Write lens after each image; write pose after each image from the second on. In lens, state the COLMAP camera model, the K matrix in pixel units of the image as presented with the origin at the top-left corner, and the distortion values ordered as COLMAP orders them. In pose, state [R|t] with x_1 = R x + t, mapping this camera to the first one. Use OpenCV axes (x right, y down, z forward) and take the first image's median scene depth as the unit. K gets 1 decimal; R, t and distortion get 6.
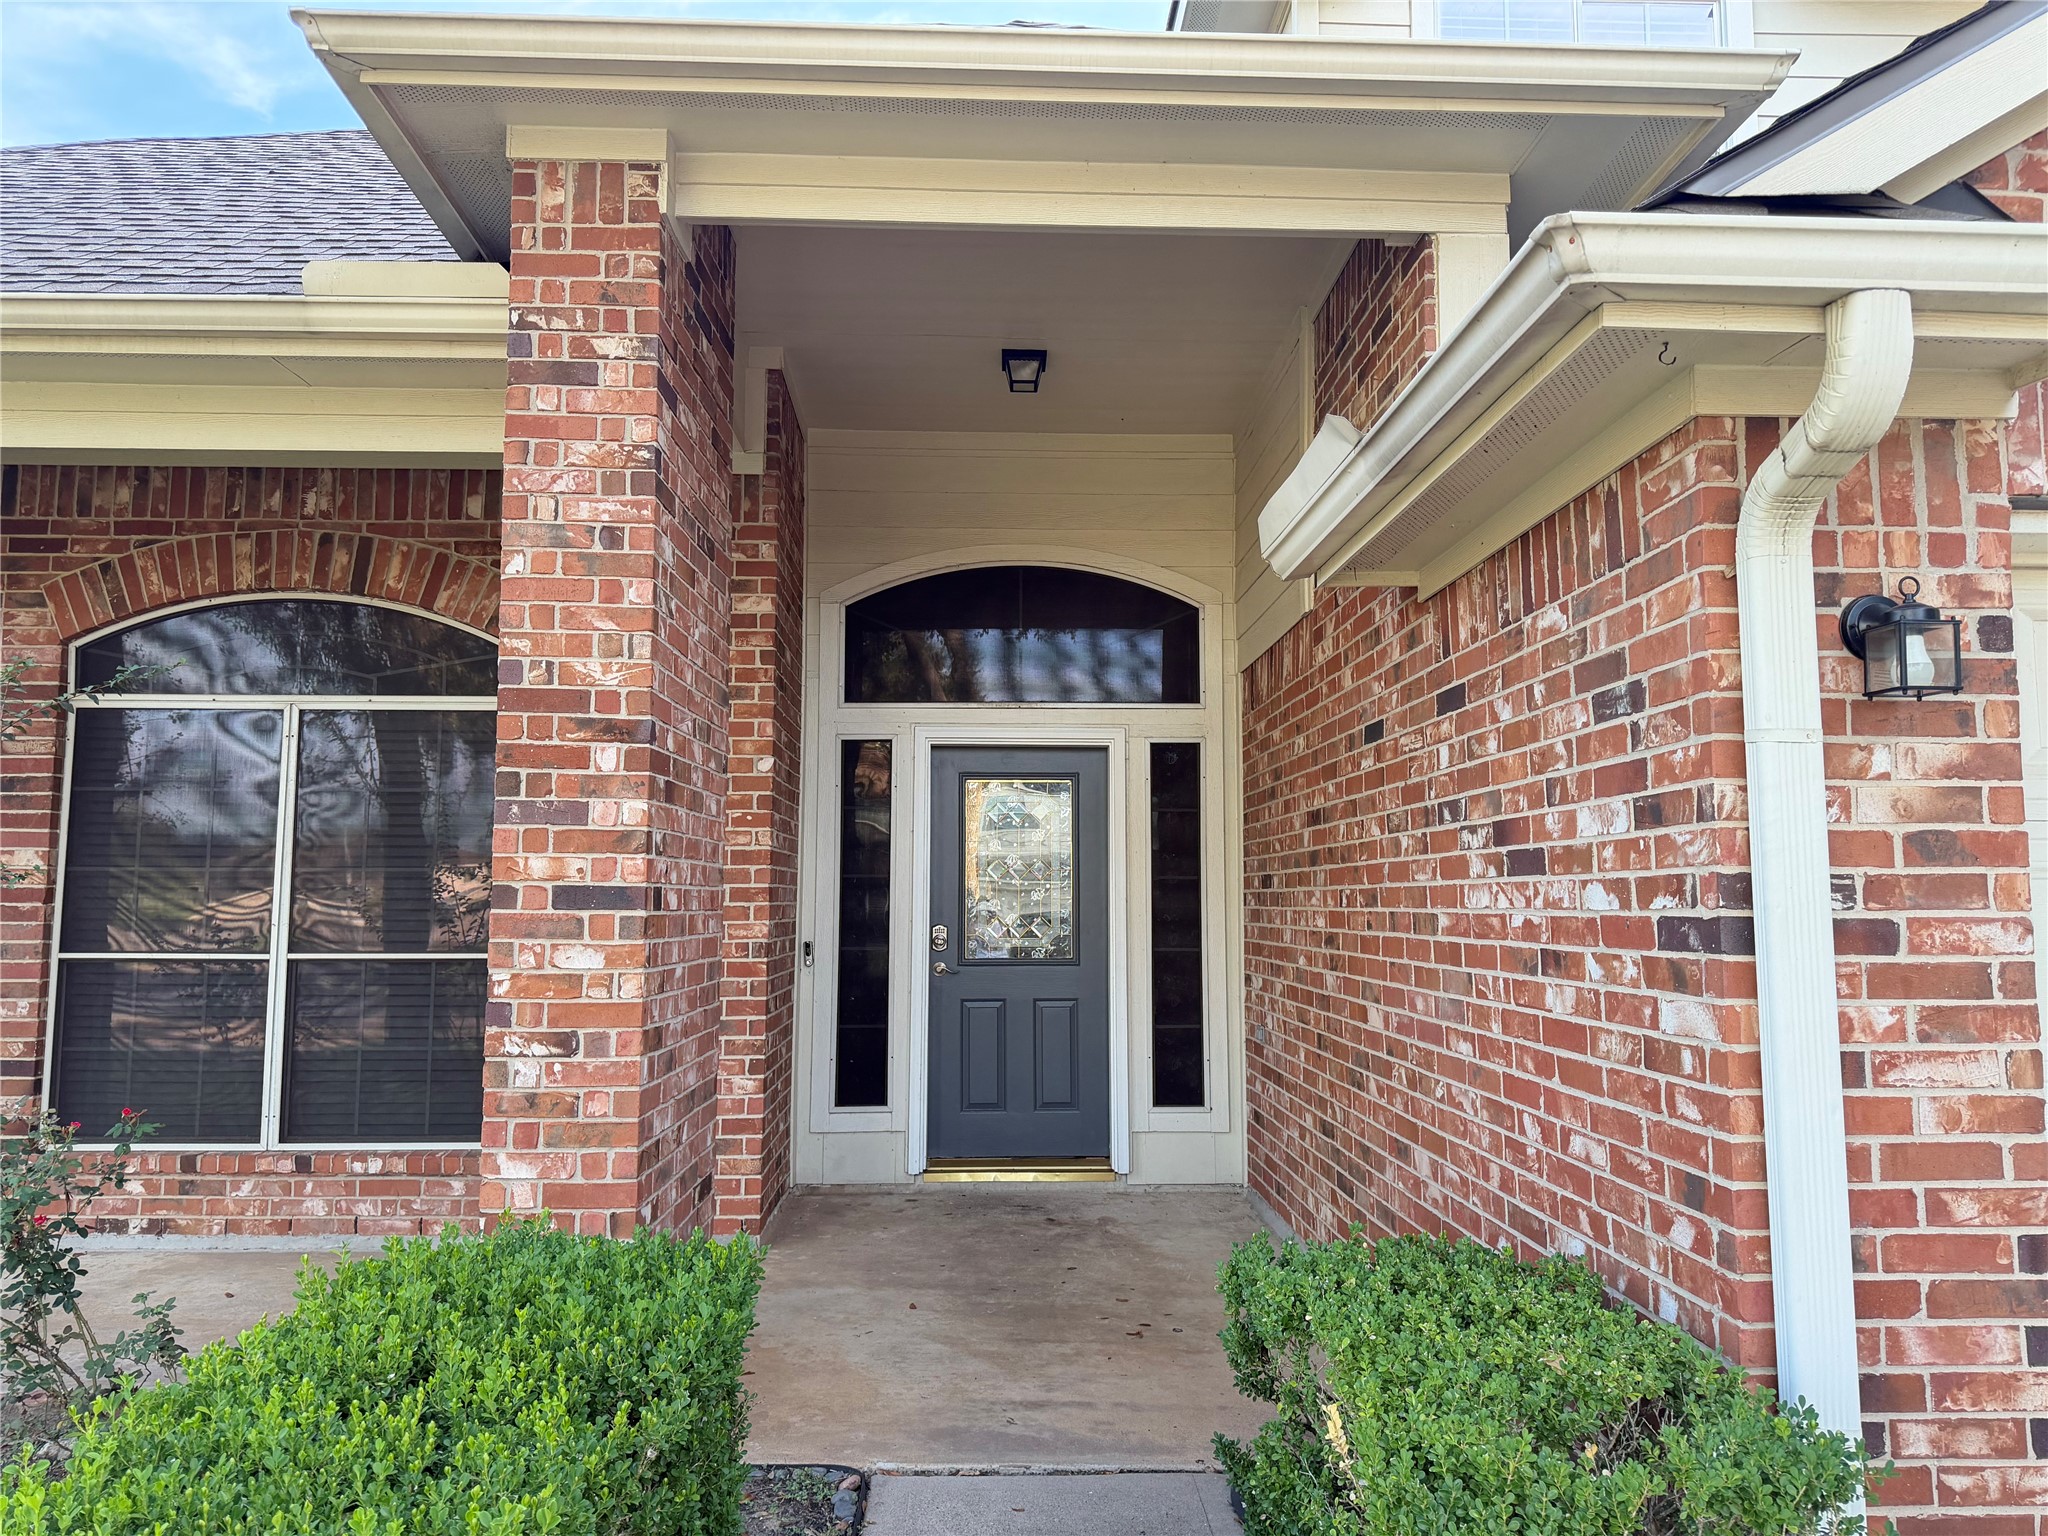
lens RADIAL K [[1425.7, 0, 1024.0], [0, 1425.7, 768.0], [0, 0, 1]] dist [0.092944, -0.154340]
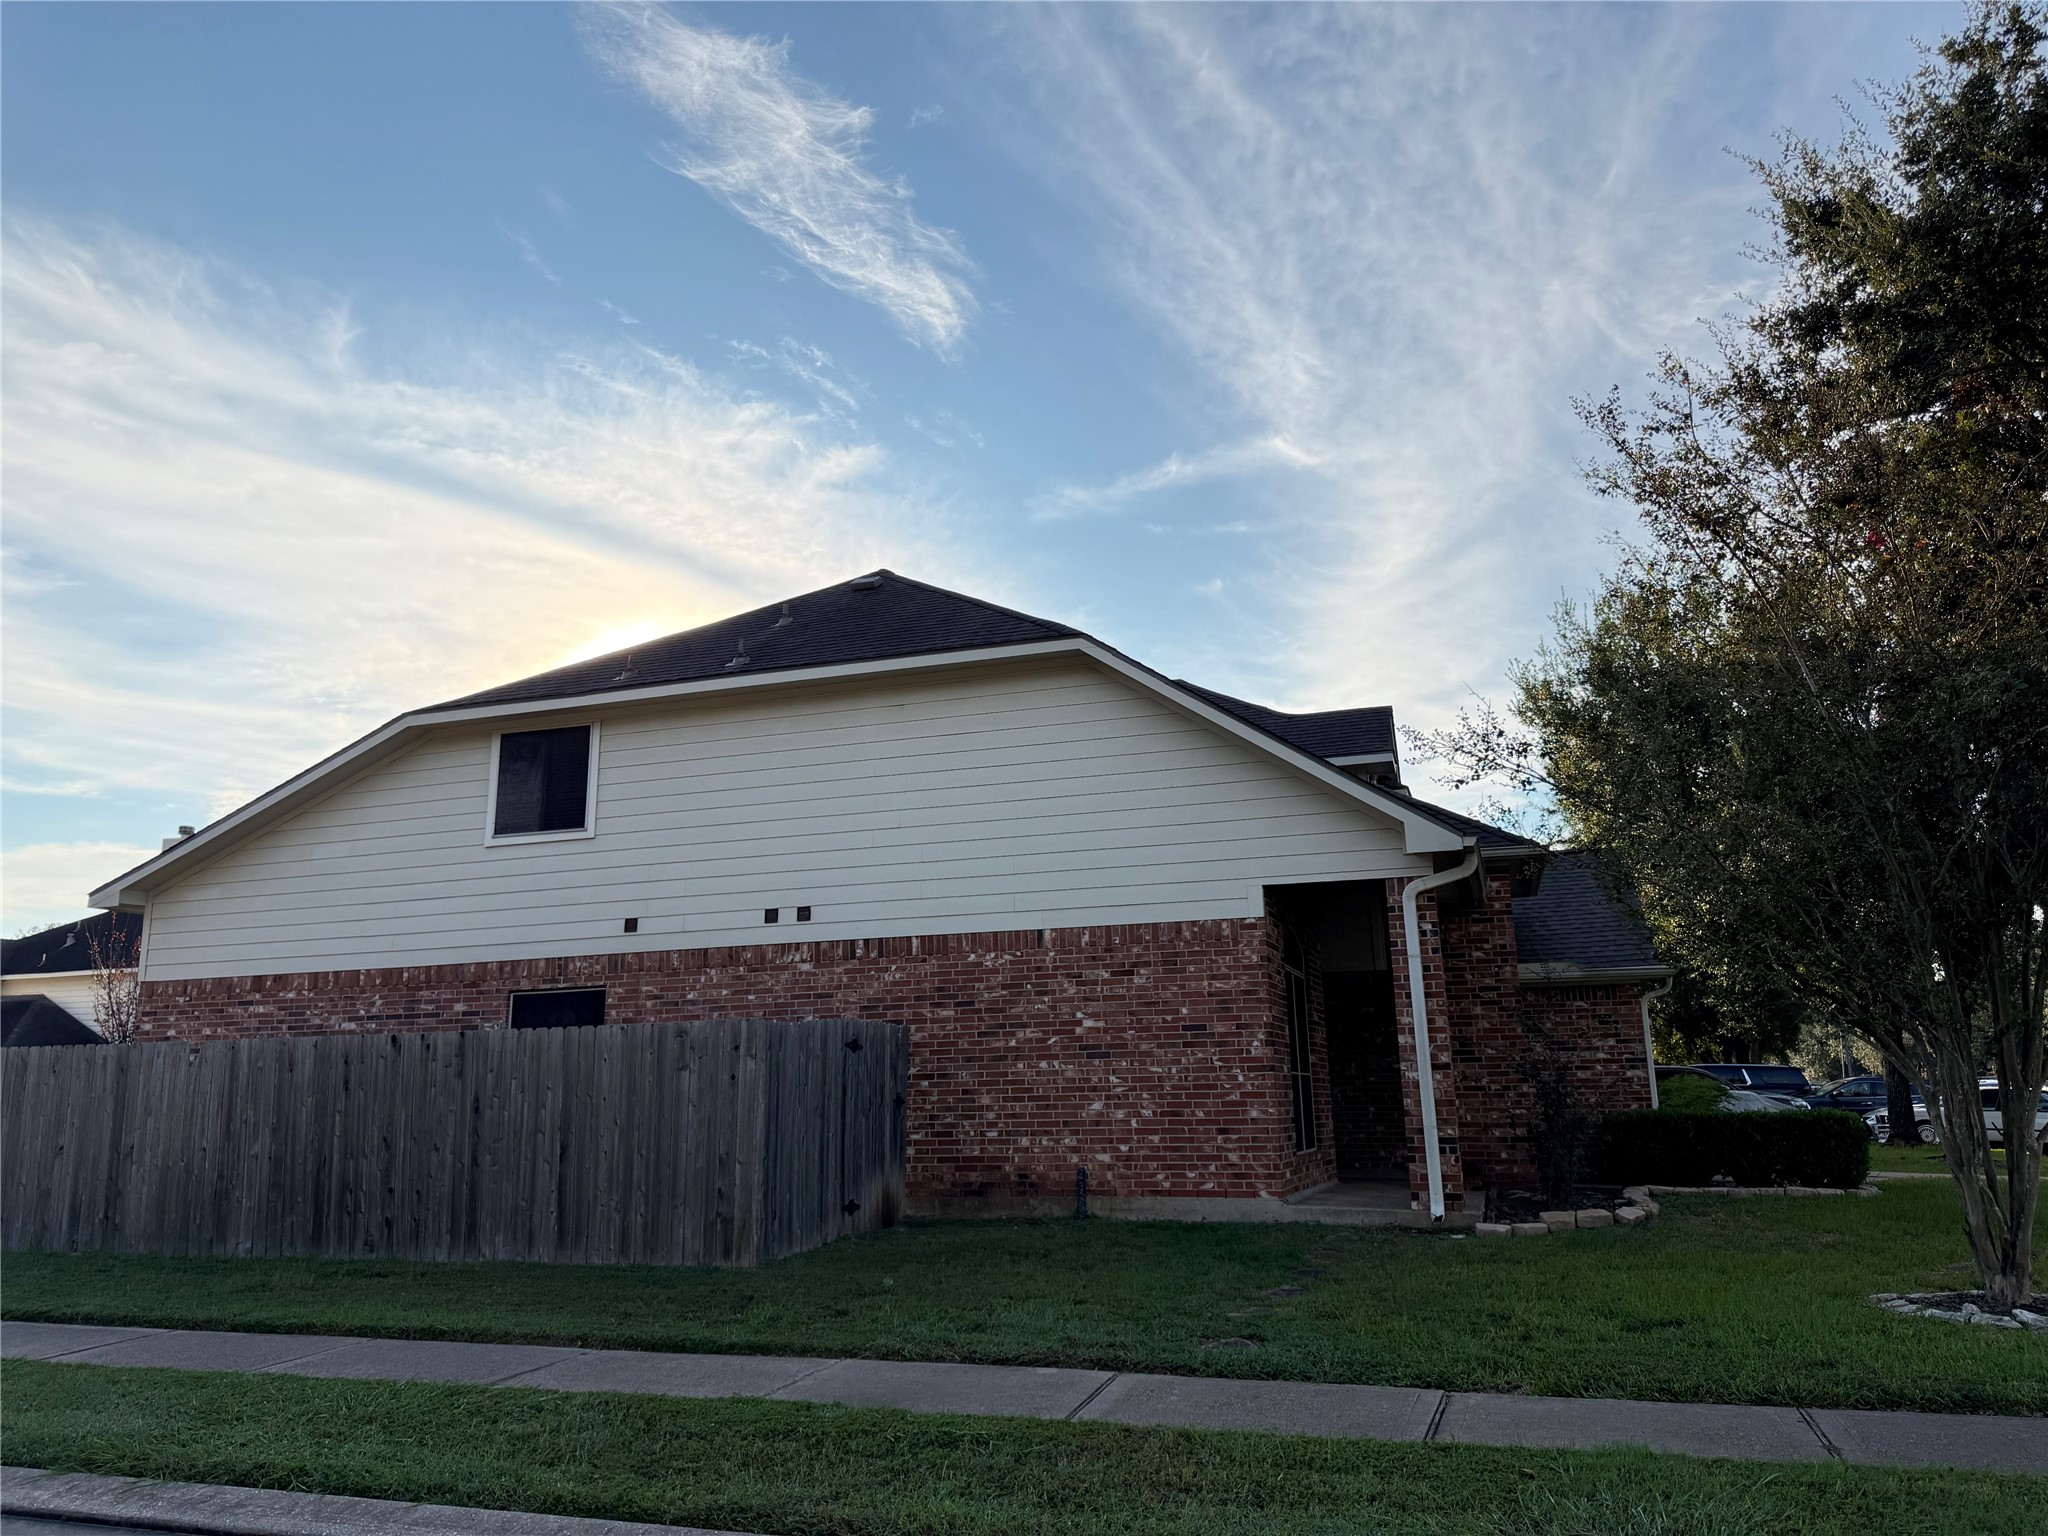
lens RADIAL K [[1425.7, 0, 1024.0], [0, 1425.7, 768.0], [0, 0, 1]] dist [0.092944, -0.154340]
pose [[0.360550, 0.204836, 0.909970, -4.552168], [-0.074573, 0.978796, -0.190781, 0.181776], [-0.929754, 0.000927, 0.368180, 0.772742]]
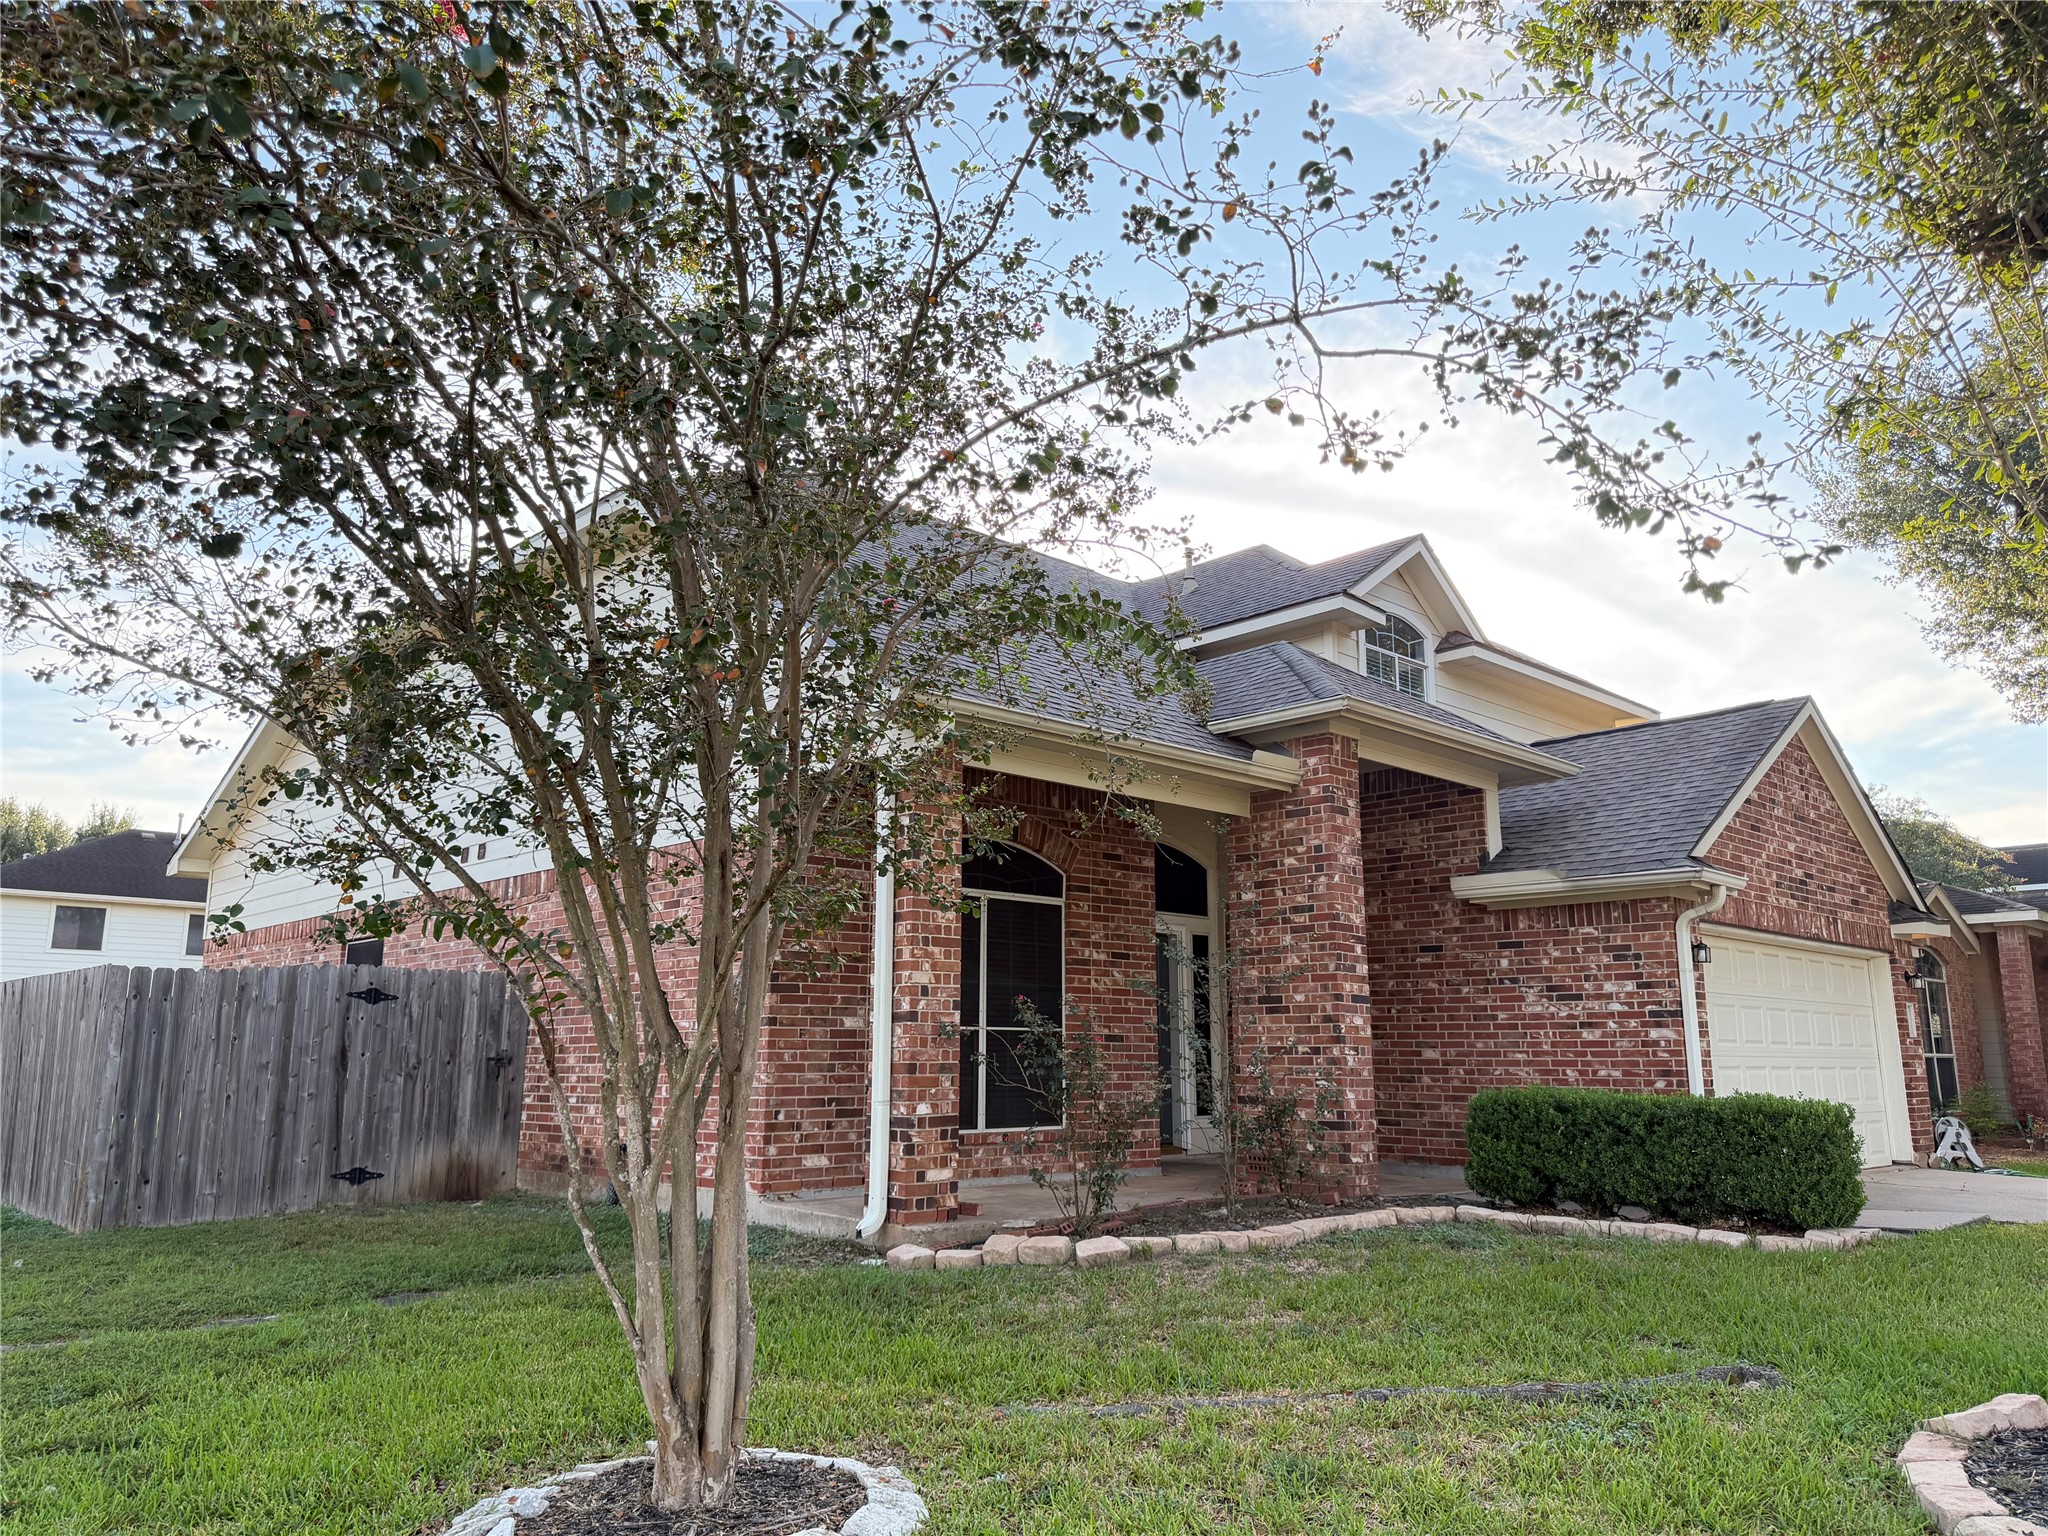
lens RADIAL K [[1425.7, 0, 1024.0], [0, 1425.7, 768.0], [0, 0, 1]] dist [0.092944, -0.154340]
pose [[0.755826, 0.133305, 0.641059, -2.560374], [-0.066035, 0.989583, -0.127922, 0.042471], [-0.651434, 0.054354, 0.756756, -0.709713]]
